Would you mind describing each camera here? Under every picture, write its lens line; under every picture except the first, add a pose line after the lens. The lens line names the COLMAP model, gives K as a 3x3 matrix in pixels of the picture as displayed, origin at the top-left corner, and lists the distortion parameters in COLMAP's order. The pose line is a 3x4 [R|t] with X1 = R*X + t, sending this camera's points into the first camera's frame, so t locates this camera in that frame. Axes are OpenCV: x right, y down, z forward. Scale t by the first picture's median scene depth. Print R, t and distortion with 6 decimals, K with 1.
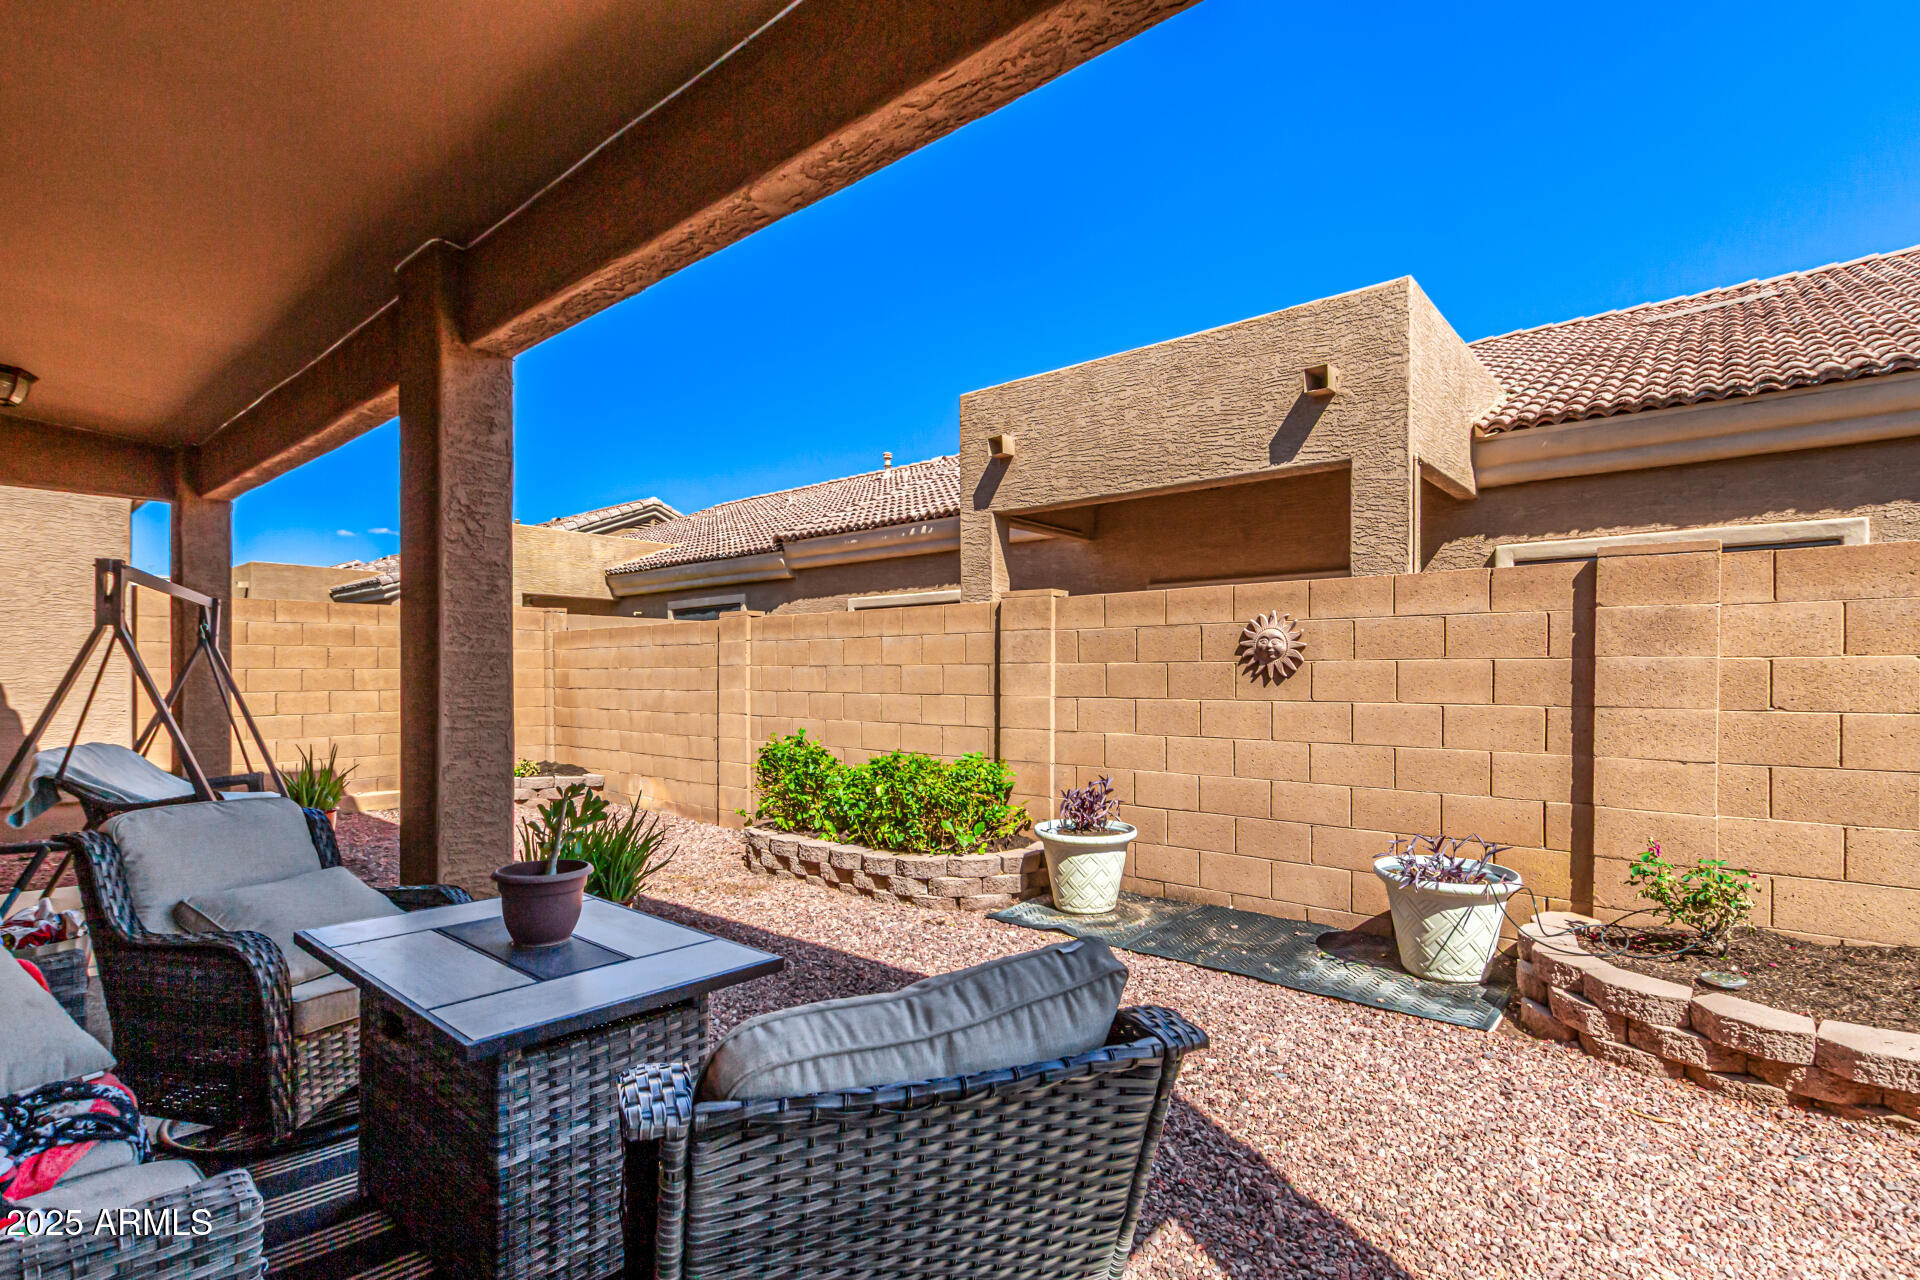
lens RADIAL K [[900.1, 0, 963.7], [0, 900.1, 681.6], [0, 0, 1]] dist [0.009719, -0.000451]
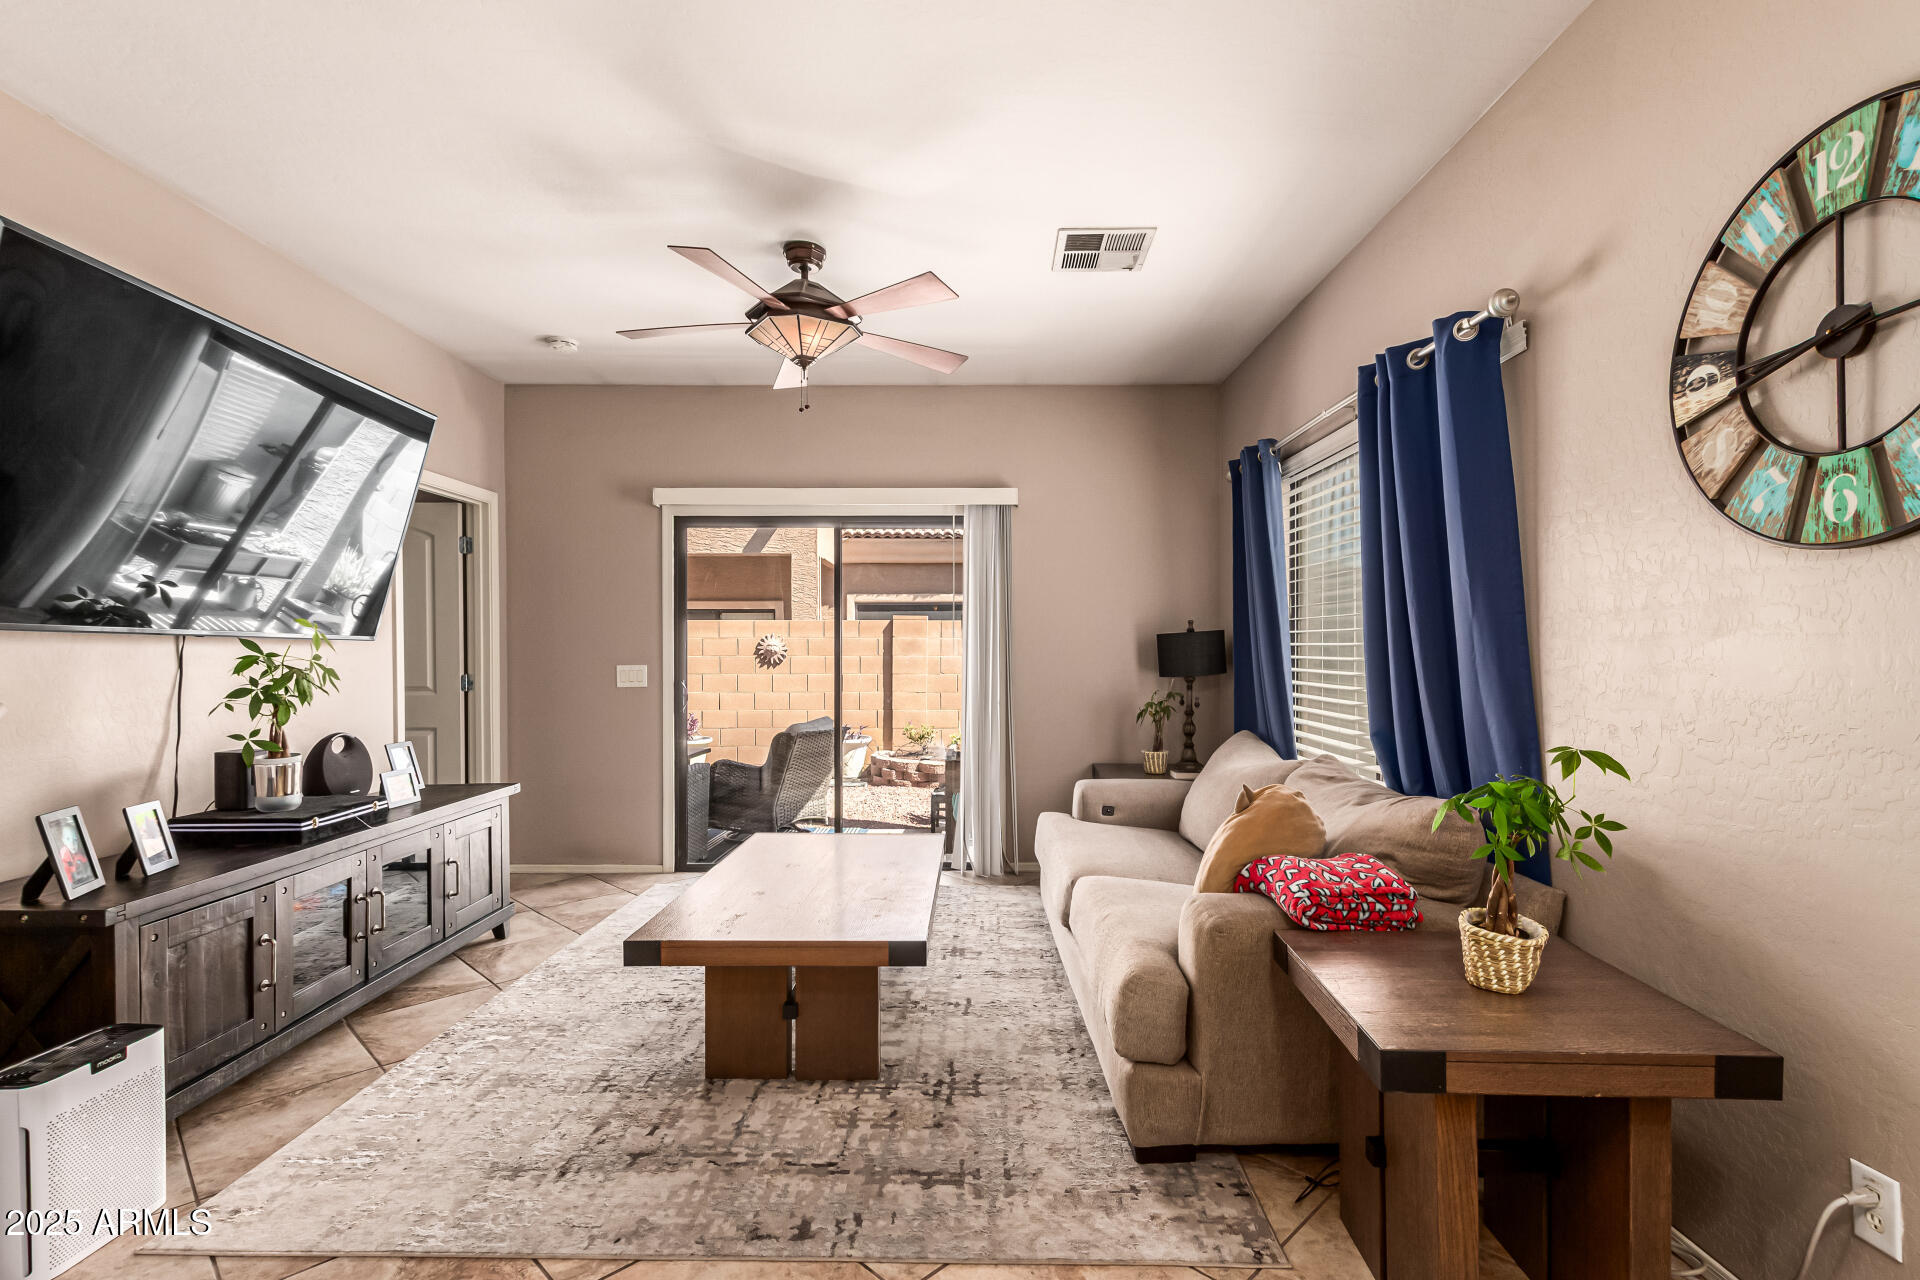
lens RADIAL K [[900.1, 0, 971.2], [0, 900.1, 658.8], [0, 0, 1]] dist [0.009719, -0.000451]
pose [[0.755473, -0.006184, 0.655151, -0.821835], [0.004654, 0.999981, 0.004072, -0.025473], [-0.655164, -0.000027, 0.755487, -1.100149]]
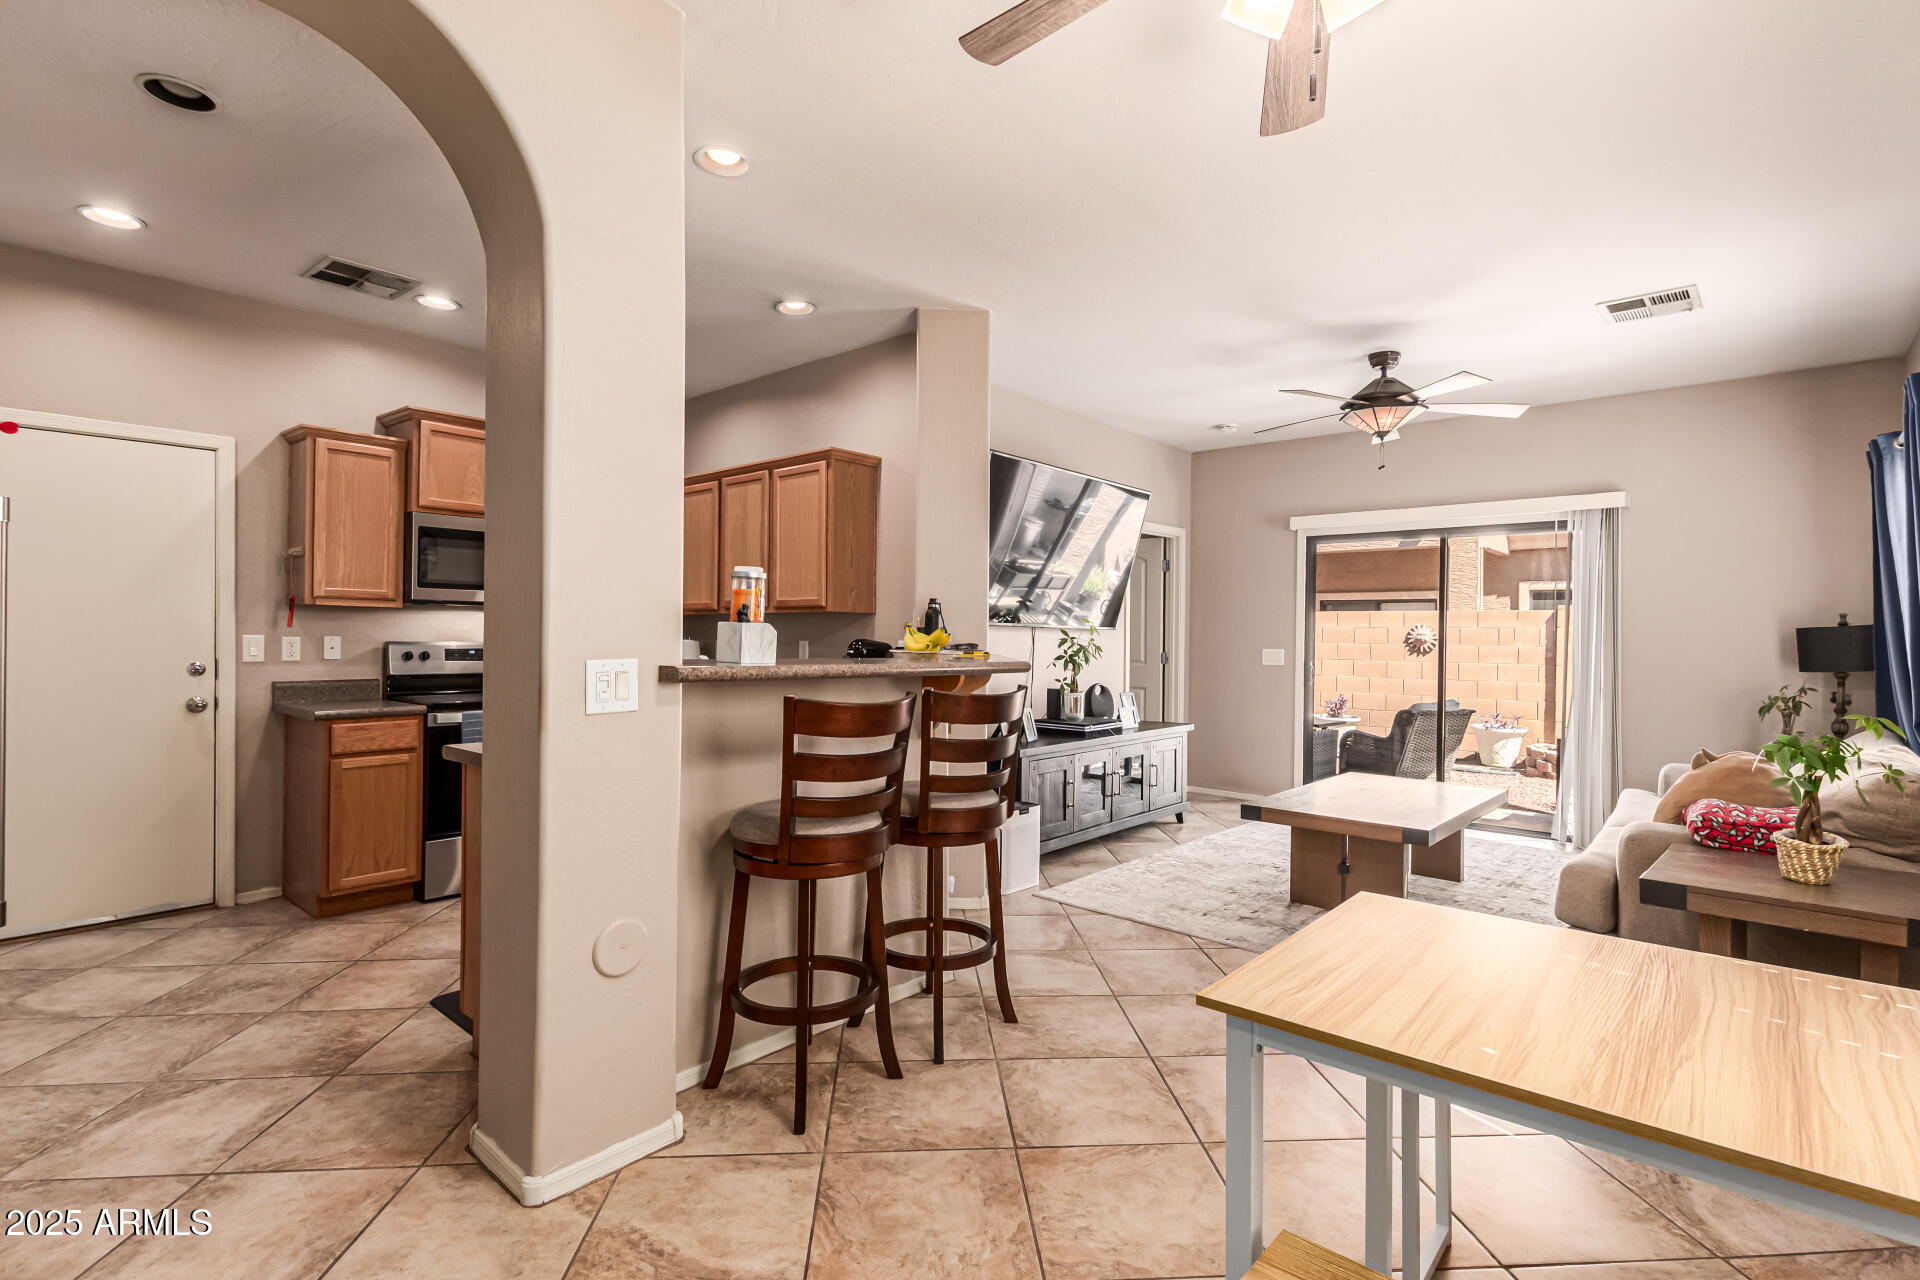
lens RADIAL K [[900.1, 0, 968.2], [0, 900.1, 645.5], [0, 0, 1]] dist [0.009719, -0.000451]
pose [[0.999865, 0.012514, -0.010662, -0.906226], [-0.012447, 0.999903, 0.006267, -0.023534], [0.010740, -0.006133, 0.999924, -1.513433]]
